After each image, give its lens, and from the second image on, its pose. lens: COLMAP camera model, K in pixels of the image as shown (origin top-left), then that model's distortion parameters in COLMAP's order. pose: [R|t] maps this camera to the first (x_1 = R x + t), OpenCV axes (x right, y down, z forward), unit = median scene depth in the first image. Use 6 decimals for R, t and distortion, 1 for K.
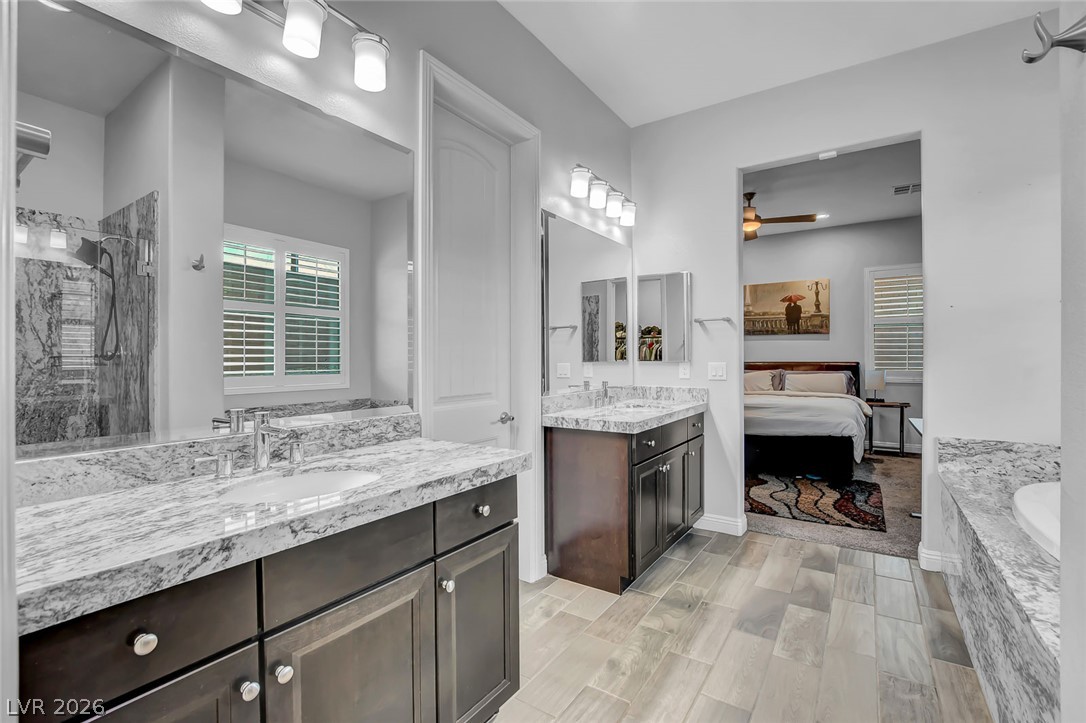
lens RADIAL K [[486.4, 0, 543.7], [0, 486.4, 354.5], [0, 0, 1]] dist [-0.038684, 0.007293]
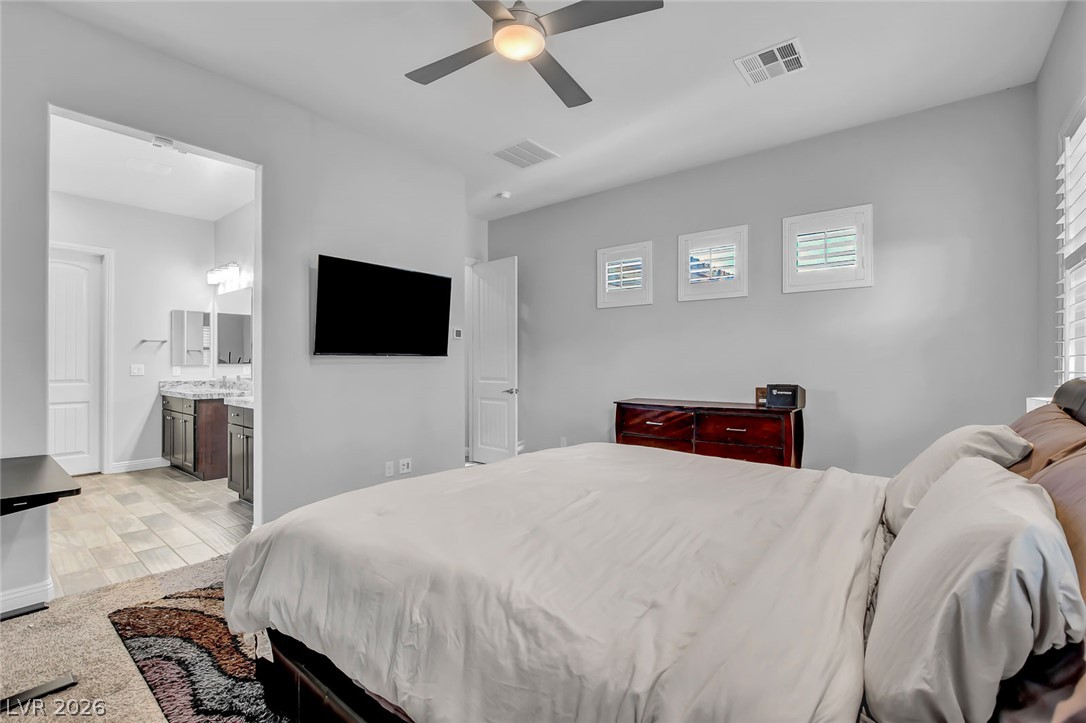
lens RADIAL K [[486.4, 0, 542.9], [0, 486.4, 360.5], [0, 0, 1]] dist [-0.038684, 0.007293]
pose [[-0.088748, -0.003994, -0.996046, 0.663885], [0.009300, 0.999945, -0.004839, 0.006693], [0.996011, -0.009692, -0.088706, 0.836777]]
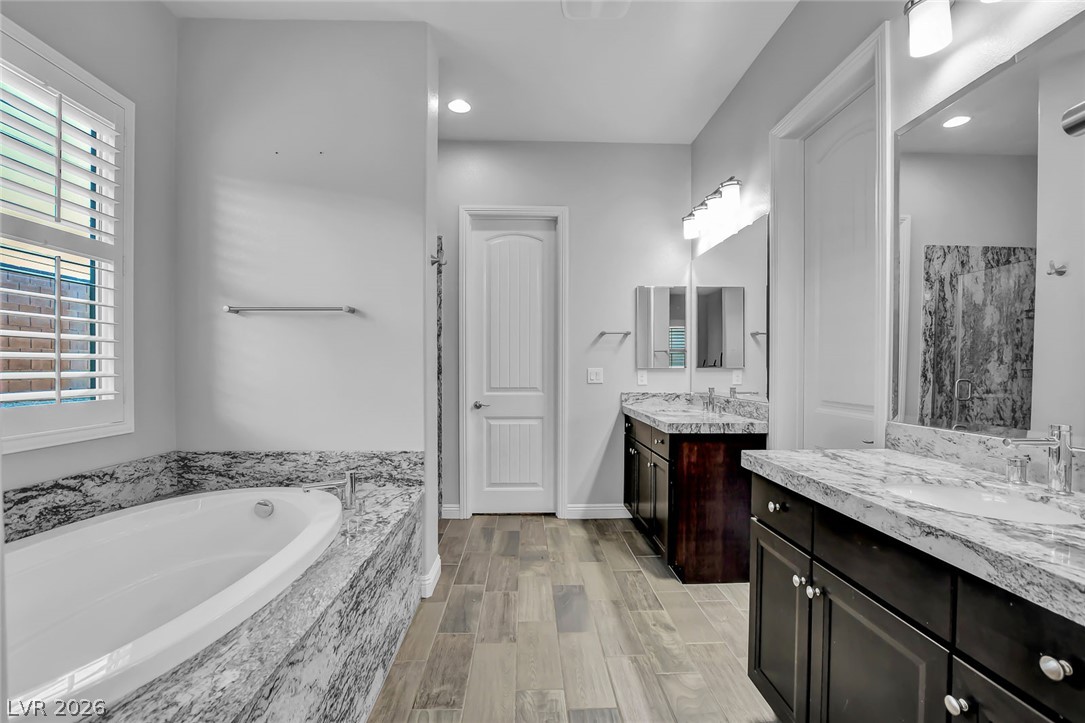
lens RADIAL K [[486.0, 0, 539.1], [0, 486.0, 368.5], [0, 0, 1]] dist [-0.038684, 0.007293]
pose [[-0.814687, 0.002901, -0.579894, 0.309205], [0.005461, 0.999982, -0.002669, 0.005211], [0.579875, -0.005341, -0.814688, 0.508375]]
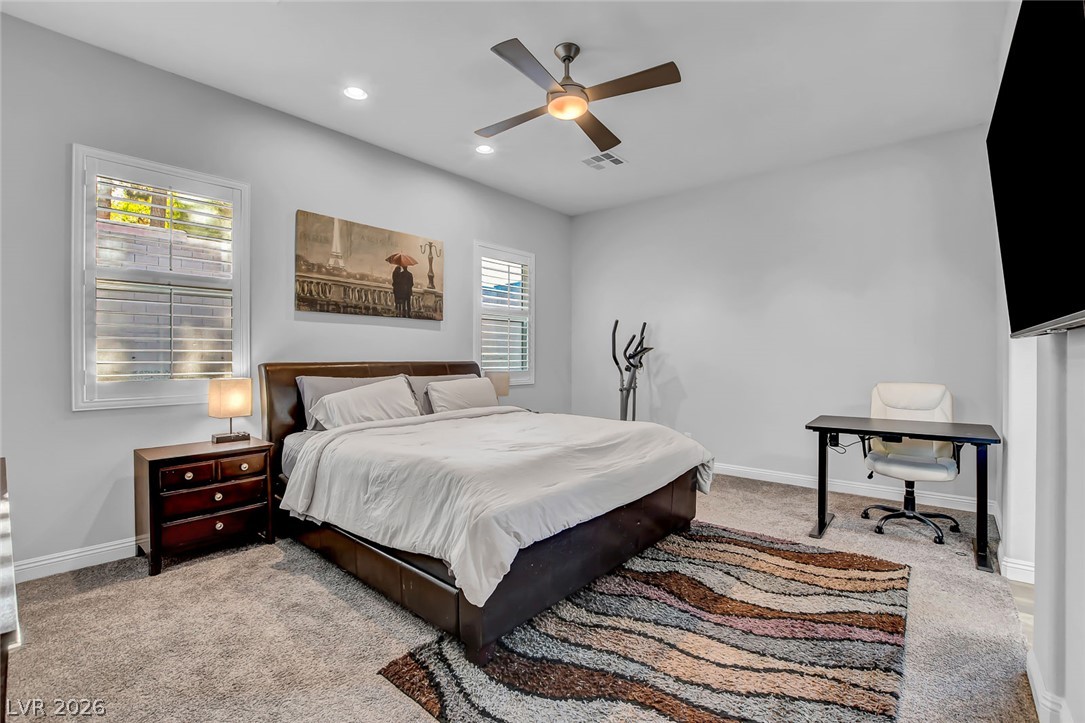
lens RADIAL K [[486.0, 0, 533.5], [0, 486.0, 356.4], [0, 0, 1]] dist [-0.038684, 0.007293]
pose [[0.111862, 0.002091, 0.993722, -0.088057], [-0.011875, 0.999929, -0.000768, 0.006919], [-0.993653, -0.011714, 0.111879, 0.782501]]
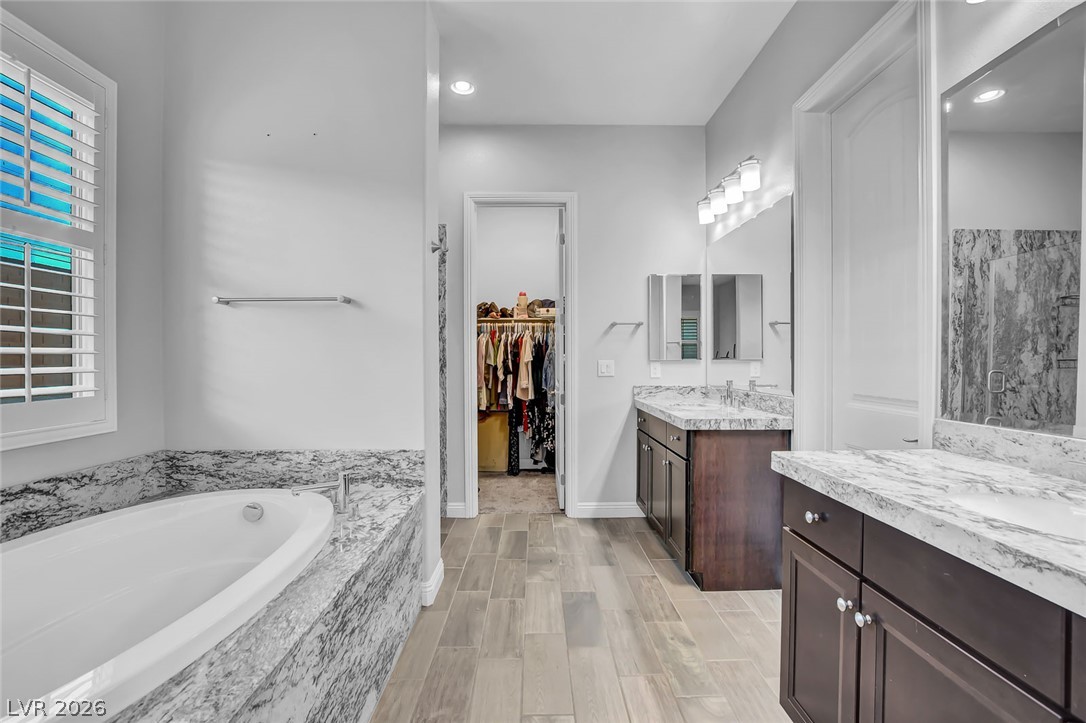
lens RADIAL K [[486.4, 0, 540.3], [0, 486.4, 361.8], [0, 0, 1]] dist [-0.038684, 0.007293]
pose [[-0.824248, 0.007660, -0.566177, 0.293249], [0.010401, 0.999945, -0.001614, 0.005117], [0.566133, -0.007219, -0.824282, 0.488823]]
